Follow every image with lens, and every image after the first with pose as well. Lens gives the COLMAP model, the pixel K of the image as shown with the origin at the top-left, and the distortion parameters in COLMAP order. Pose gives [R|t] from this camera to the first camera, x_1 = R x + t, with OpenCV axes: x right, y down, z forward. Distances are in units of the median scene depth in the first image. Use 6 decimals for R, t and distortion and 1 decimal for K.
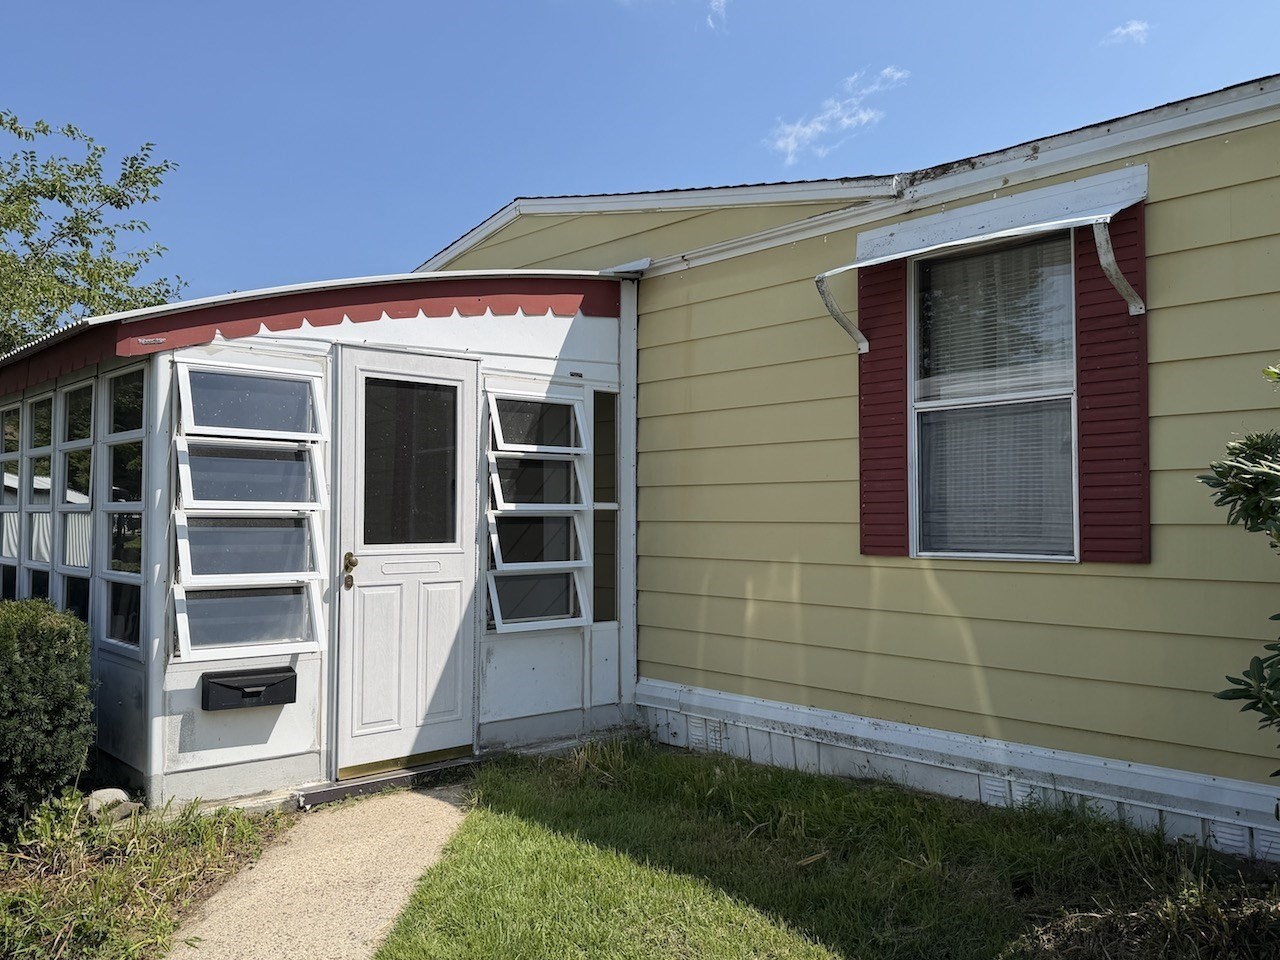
lens RADIAL K [[1078.5, 0, 640.4], [0, 1078.5, 490.1], [0, 0, 1]] dist [0.154573, -0.221216]
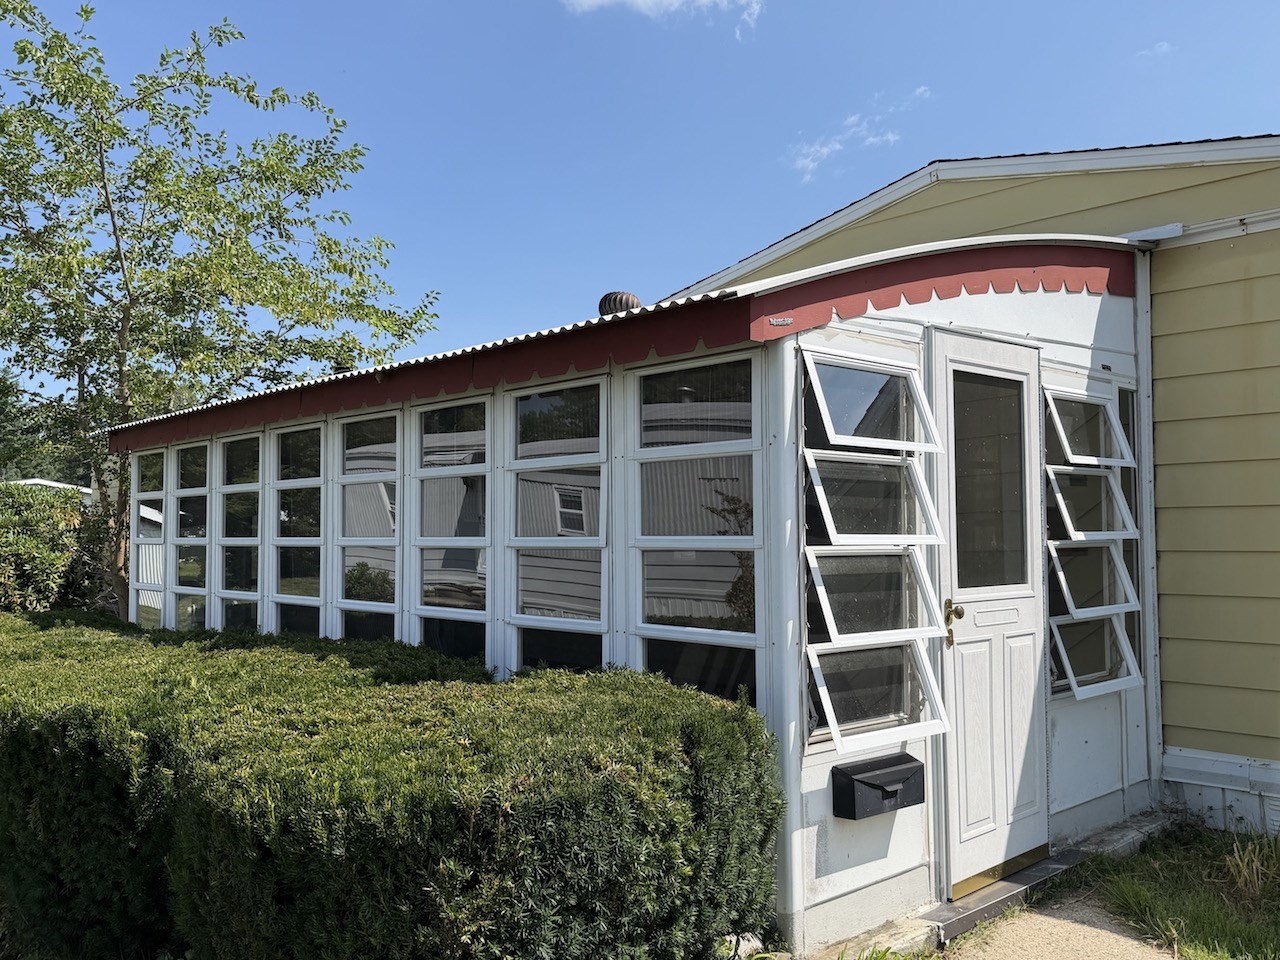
lens RADIAL K [[1109.0, 0, 640.0], [0, 1109.0, 480.0], [0, 0, 1]] dist [0.014027, -0.001349]
pose [[0.999356, -0.010254, 0.034390, -0.487925], [0.011087, 0.999648, -0.024103, -0.009270], [-0.034131, 0.024469, 0.999118, 0.222705]]
